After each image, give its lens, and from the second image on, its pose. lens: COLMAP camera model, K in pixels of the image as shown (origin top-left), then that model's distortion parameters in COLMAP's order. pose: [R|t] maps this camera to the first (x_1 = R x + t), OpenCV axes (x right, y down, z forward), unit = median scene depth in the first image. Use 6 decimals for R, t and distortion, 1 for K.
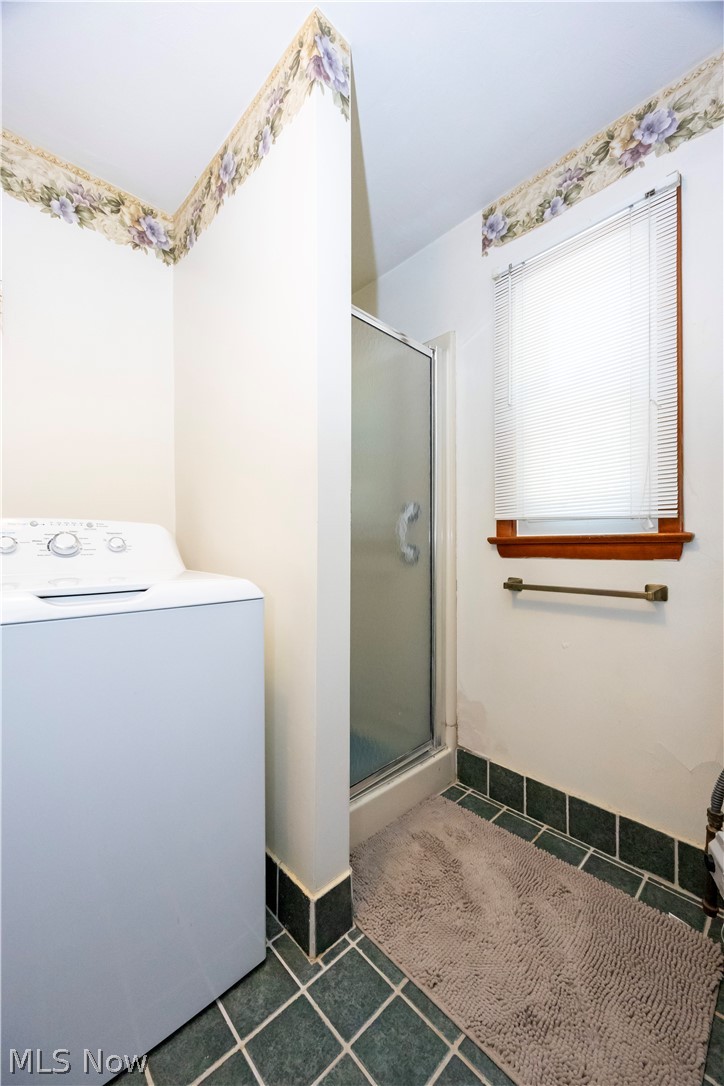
lens RADIAL K [[415.7, 0, 361.7], [0, 415.7, 545.1], [0, 0, 1]] dist [-0.006241, 0.000698]
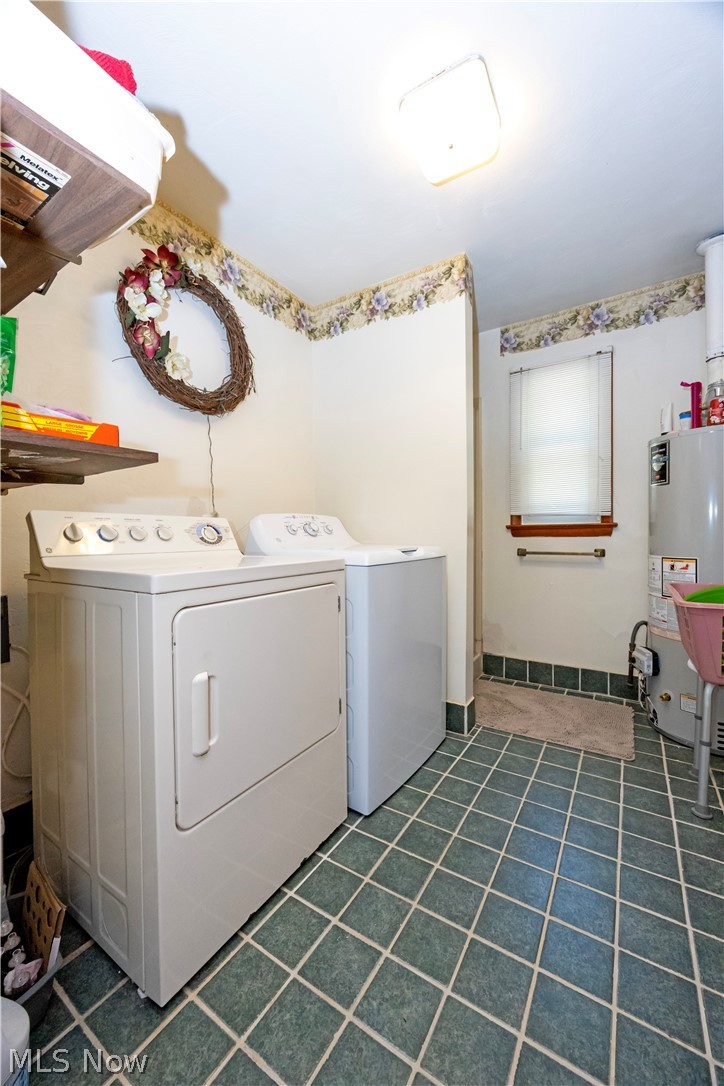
lens RADIAL K [[415.7, 0, 361.9], [0, 415.7, 540.2], [0, 0, 1]] dist [-0.006241, 0.000698]
pose [[0.970646, -0.008586, 0.240361, -0.761267], [0.004537, 0.999838, 0.017391, 0.012140], [-0.240471, -0.015790, 0.970528, -0.575162]]
